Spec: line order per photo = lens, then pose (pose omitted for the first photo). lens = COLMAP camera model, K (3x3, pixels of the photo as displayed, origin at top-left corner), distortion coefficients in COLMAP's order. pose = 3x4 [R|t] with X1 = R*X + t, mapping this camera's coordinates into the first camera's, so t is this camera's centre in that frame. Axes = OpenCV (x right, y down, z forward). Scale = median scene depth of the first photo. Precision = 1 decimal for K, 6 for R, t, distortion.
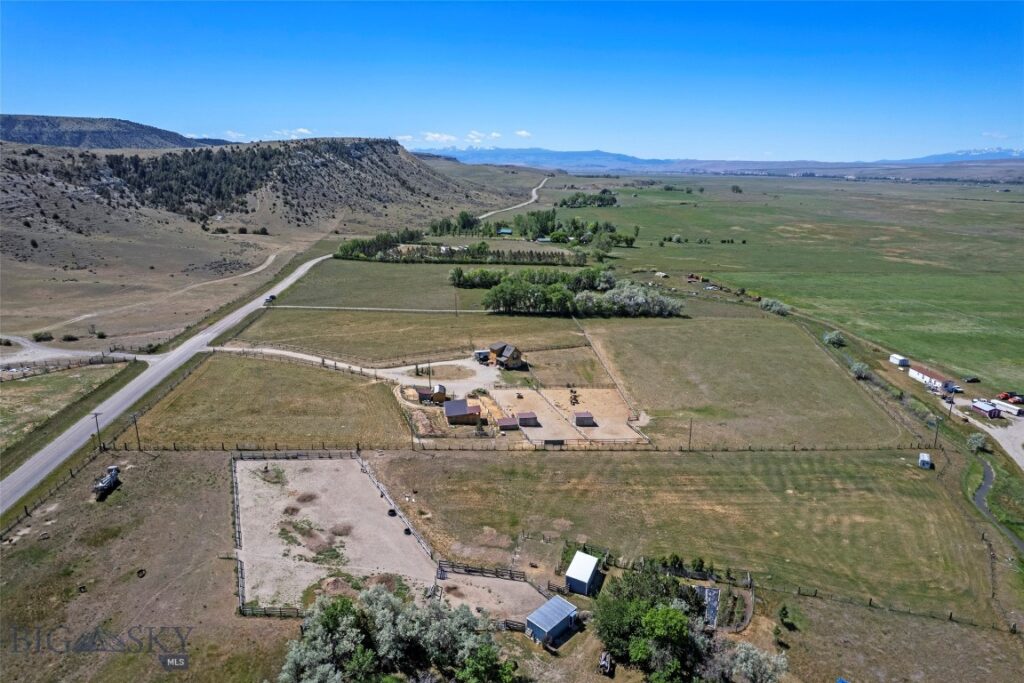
lens RADIAL K [[647.0, 0, 512.0], [0, 647.0, 341.5], [0, 0, 1]] dist [-0.077730, 0.066094]
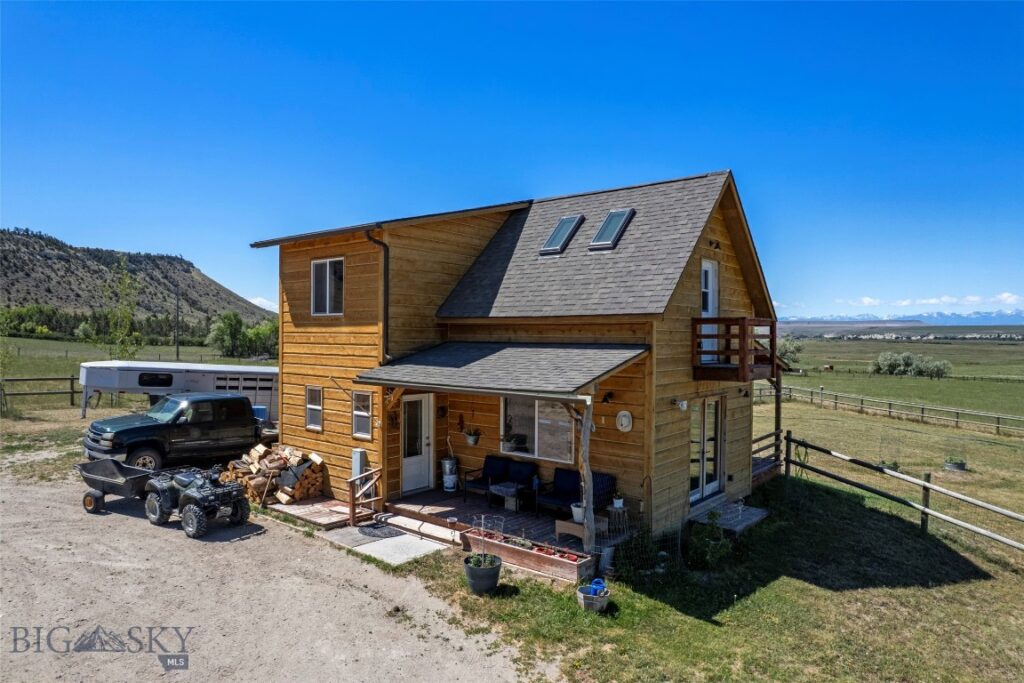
lens RADIAL K [[647.0, 0, 512.0], [0, 647.0, 341.5], [0, 0, 1]] dist [-0.077730, 0.066094]
pose [[0.962825, -0.003841, 0.270100, -0.020610], [0.070187, 0.969114, -0.236415, 0.025680], [-0.260850, 0.246584, 0.933356, 0.663700]]
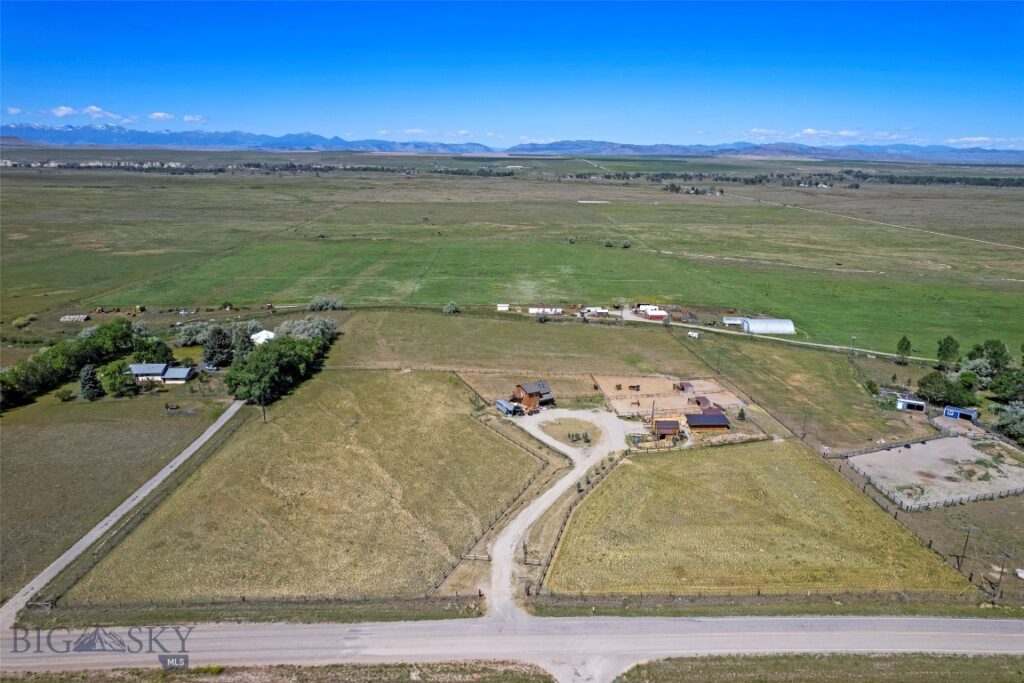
lens RADIAL K [[647.0, 0, 512.0], [0, 647.0, 341.5], [0, 0, 1]] dist [-0.077730, 0.066094]
pose [[0.105215, -0.283392, 0.953215, -0.601490], [0.249391, 0.935423, 0.250575, -0.198827], [-0.962670, 0.211359, 0.169096, 0.612588]]
